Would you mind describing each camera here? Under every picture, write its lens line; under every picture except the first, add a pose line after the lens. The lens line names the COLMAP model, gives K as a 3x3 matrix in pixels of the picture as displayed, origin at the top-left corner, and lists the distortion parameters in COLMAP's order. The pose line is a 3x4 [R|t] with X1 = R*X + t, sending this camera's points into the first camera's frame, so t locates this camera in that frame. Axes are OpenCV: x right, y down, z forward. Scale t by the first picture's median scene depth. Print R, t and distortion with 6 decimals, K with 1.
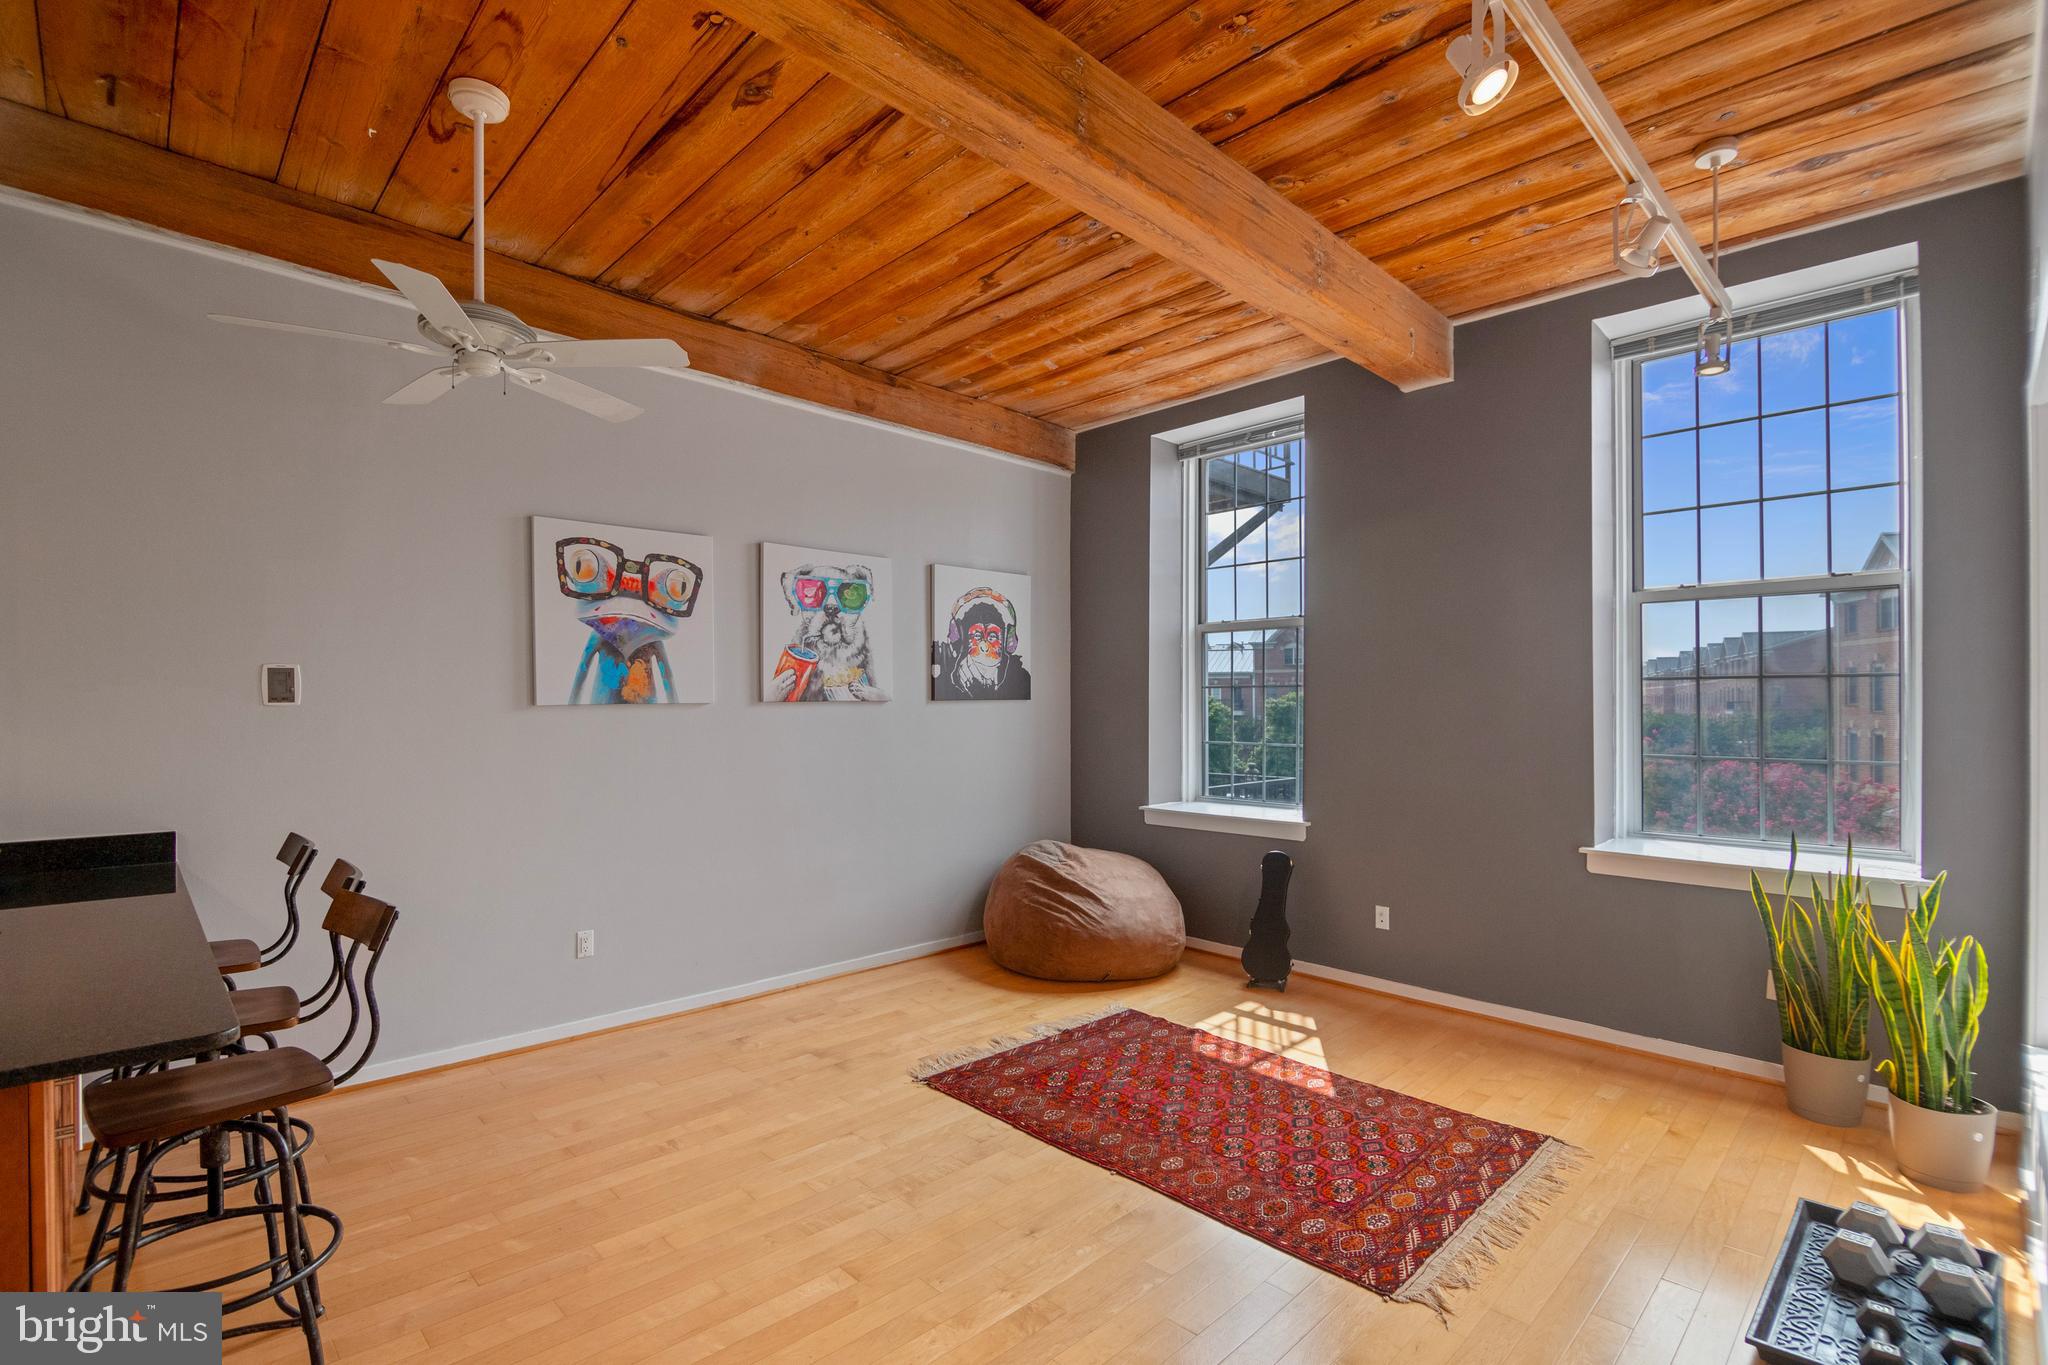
lens RADIAL K [[921.1, 0, 1008.9], [0, 921.1, 710.9], [0, 0, 1]] dist [-0.010380, -0.003198]
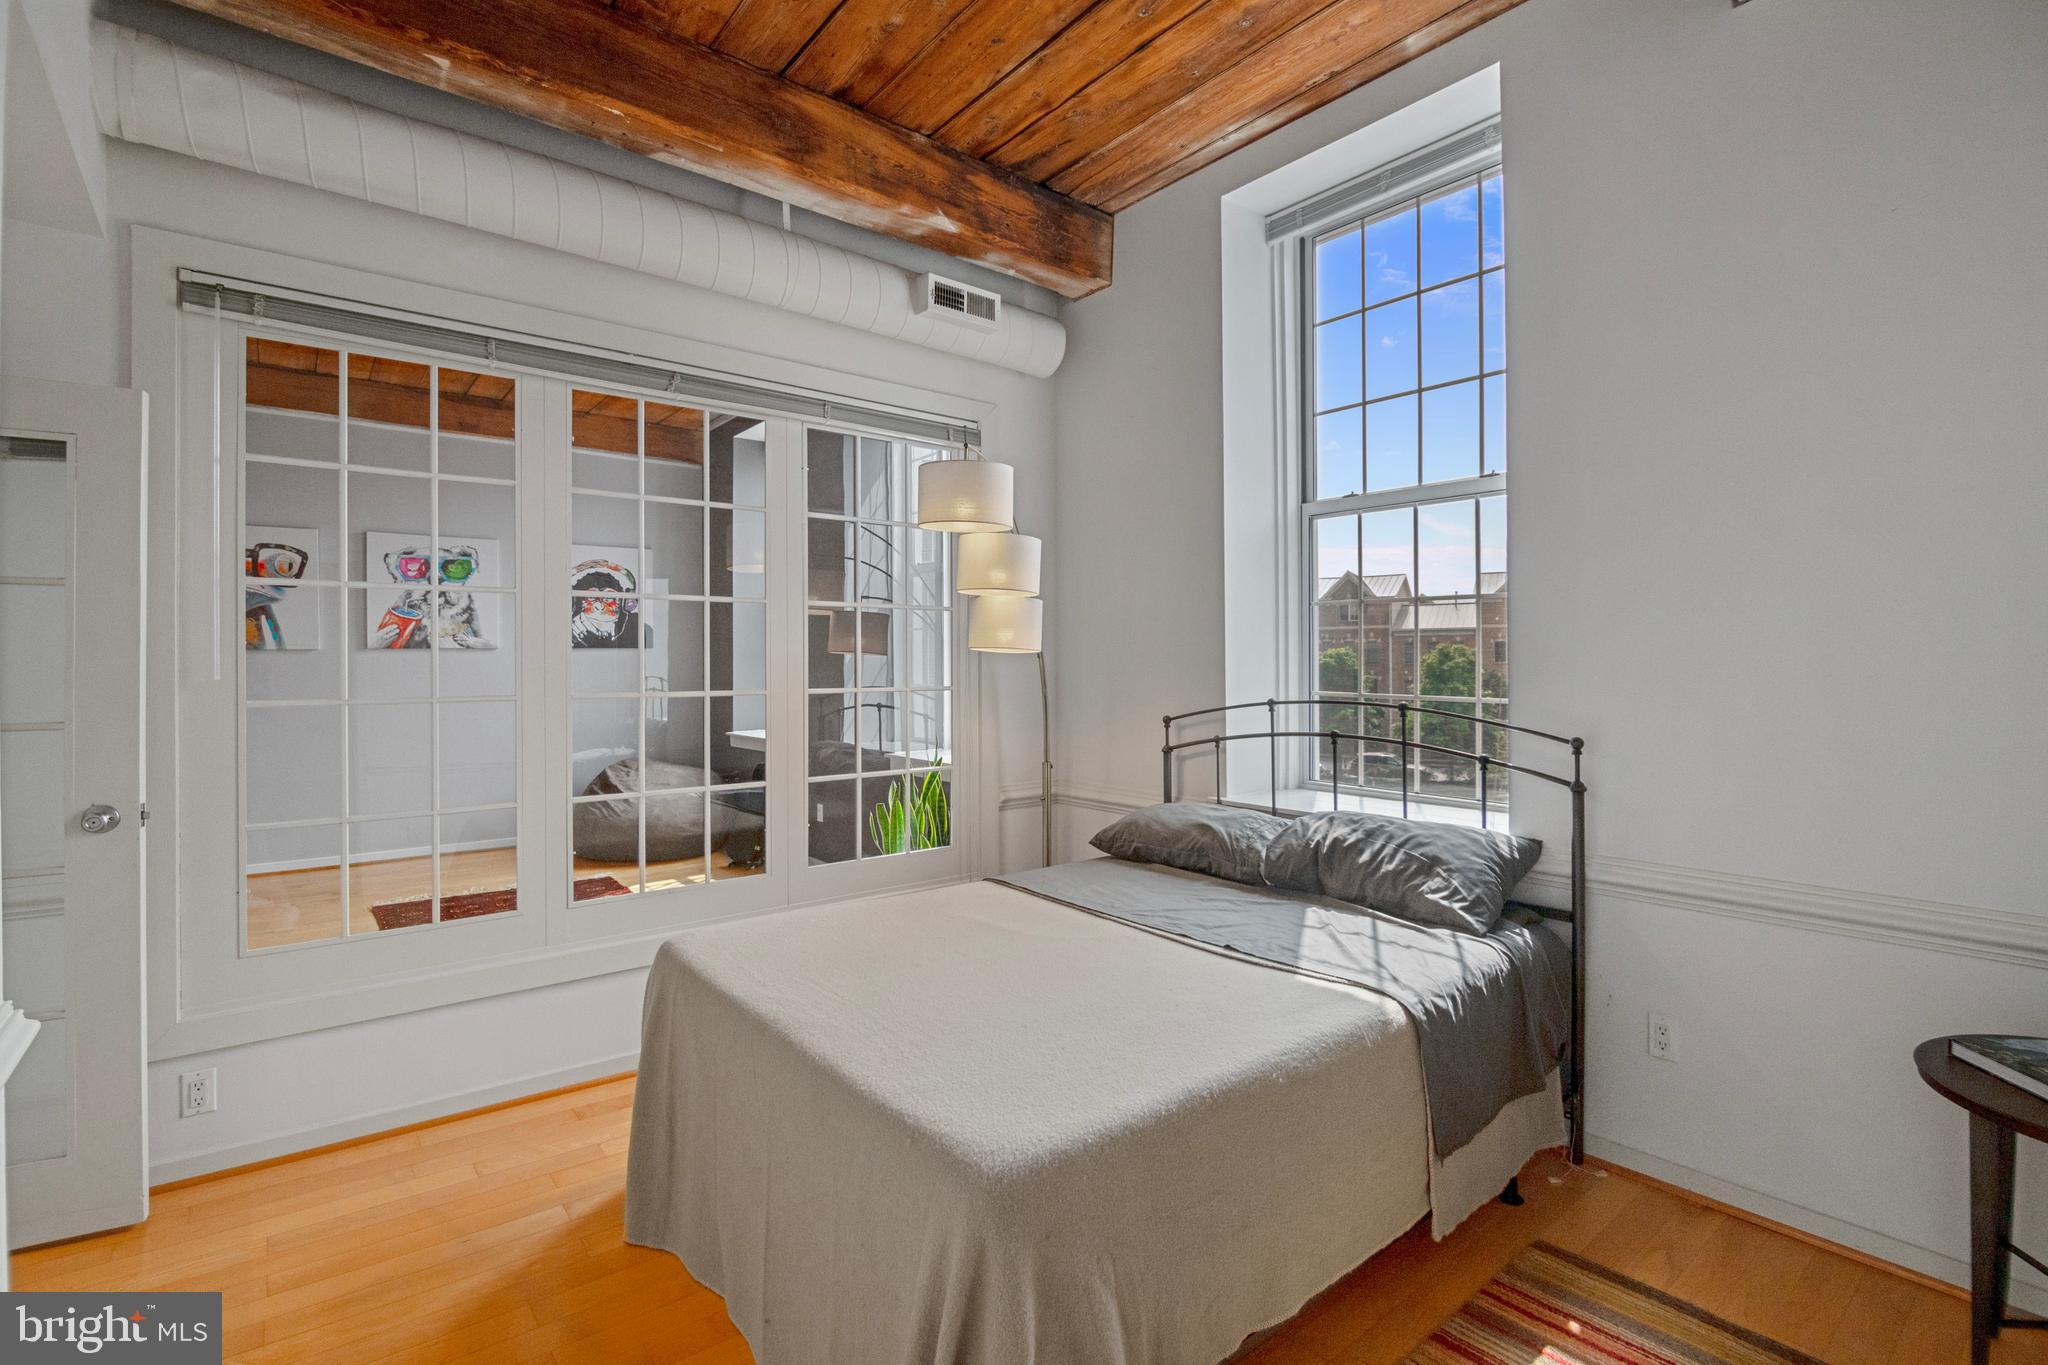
lens RADIAL K [[921.1, 0, 1016.8], [0, 921.1, 661.0], [0, 0, 1]] dist [-0.010380, -0.003198]
pose [[0.995796, -0.004521, -0.091486, 0.873048], [0.003603, 0.999942, -0.010194, 0.027964], [0.091527, 0.009821, 0.995754, -0.283577]]
